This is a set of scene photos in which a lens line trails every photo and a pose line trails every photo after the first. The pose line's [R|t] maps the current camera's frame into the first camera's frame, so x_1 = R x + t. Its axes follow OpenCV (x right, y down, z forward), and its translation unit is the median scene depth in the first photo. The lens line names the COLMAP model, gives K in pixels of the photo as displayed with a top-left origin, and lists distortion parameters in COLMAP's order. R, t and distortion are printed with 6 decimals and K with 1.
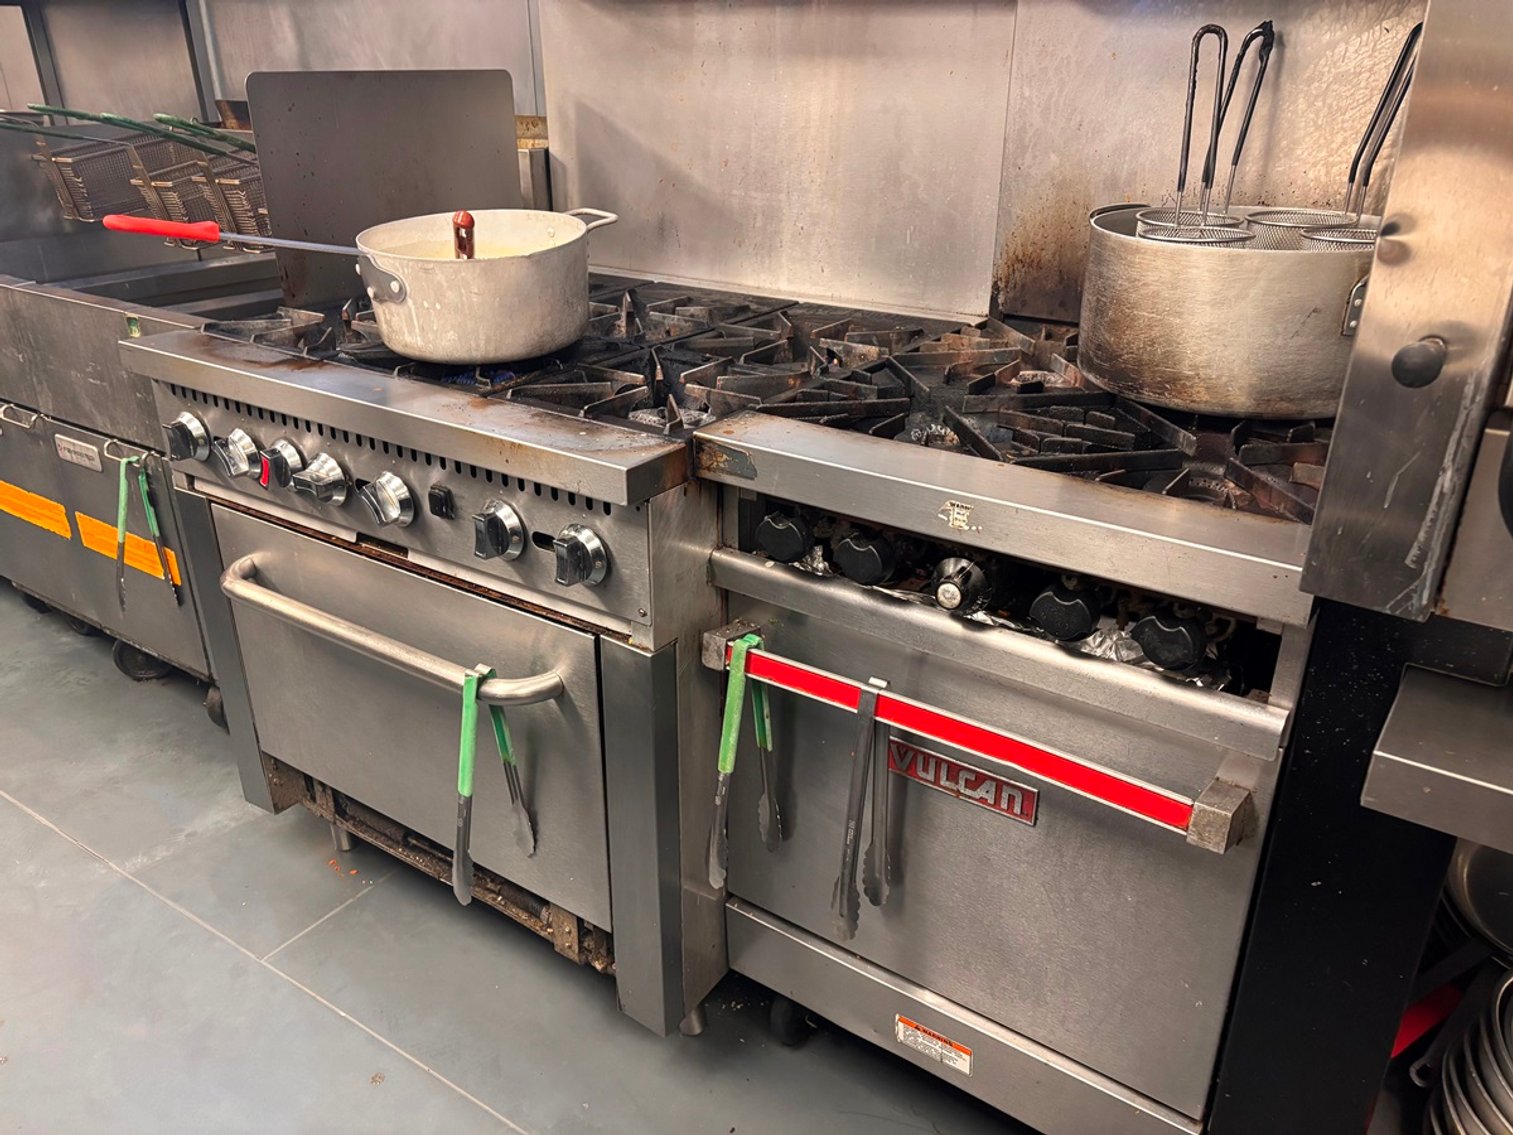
lens RADIAL K [[1144.9, 0, 756.5], [0, 1144.9, 567.5], [0, 0, 1]] dist [0.046880, -0.055541]
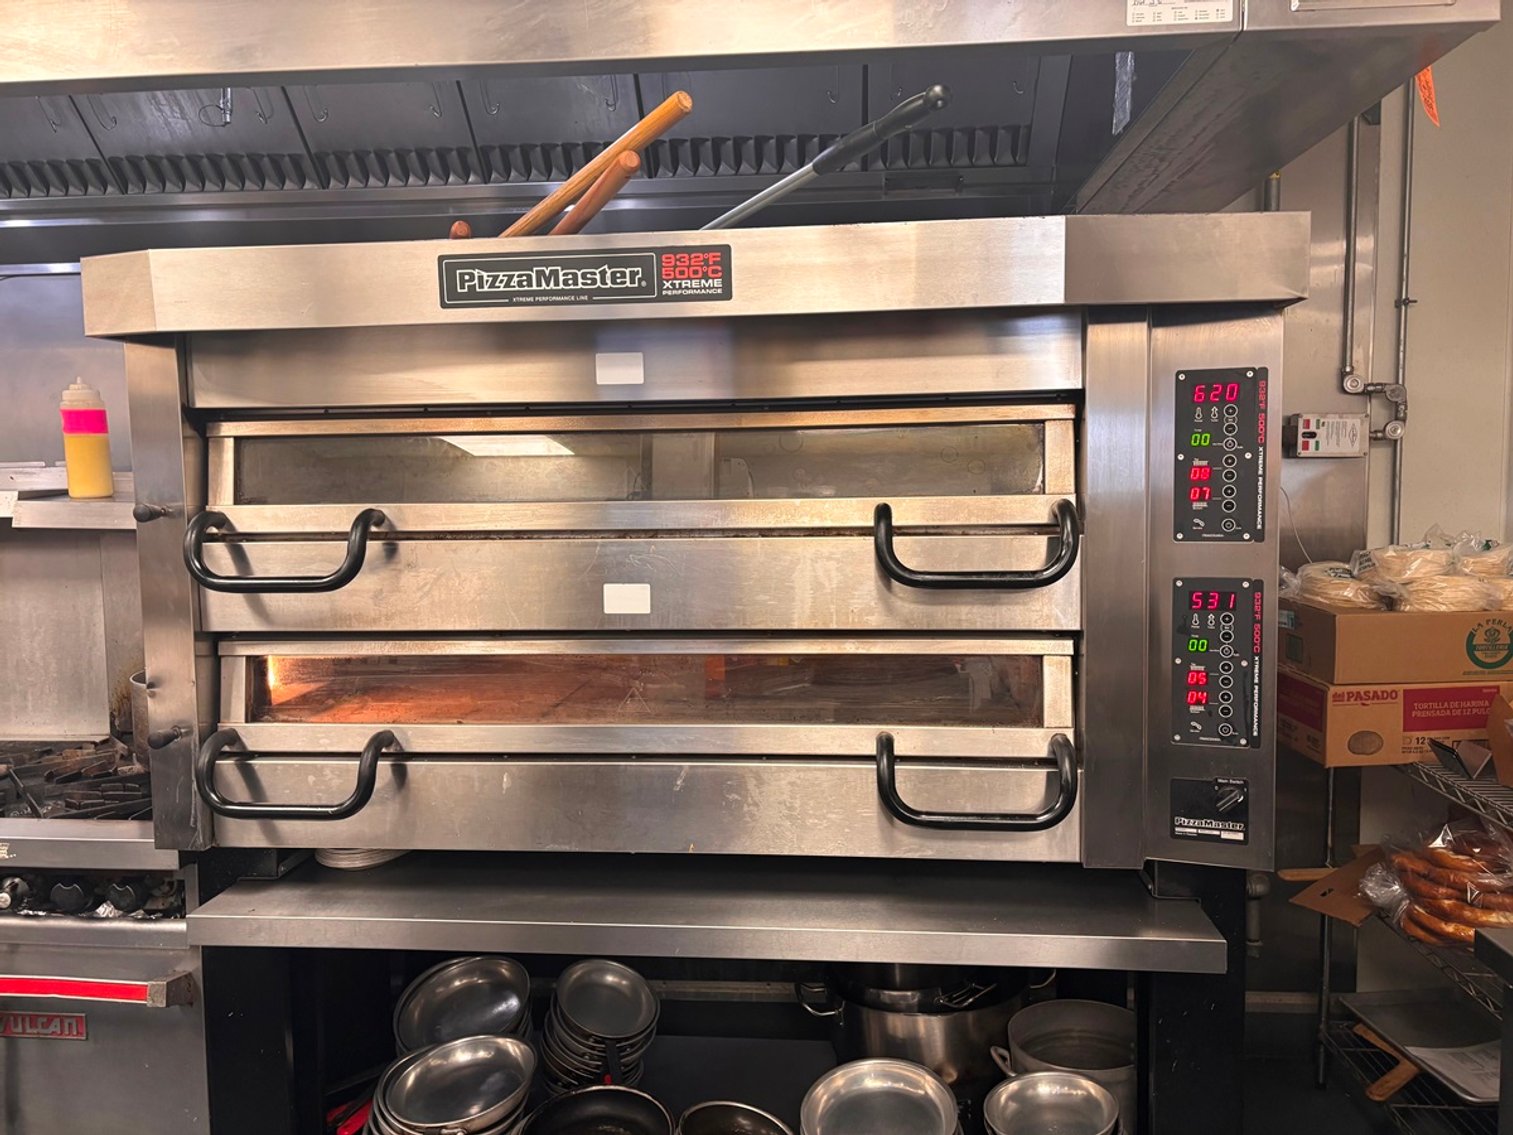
lens RADIAL K [[1144.9, 0, 756.5], [0, 1144.9, 567.5], [0, 0, 1]] dist [0.046880, -0.055541]
pose [[0.869136, -0.055699, 0.491426, 0.292321], [0.217490, 0.935449, -0.278628, 0.256323], [-0.444185, 0.349046, 0.825147, -0.984427]]
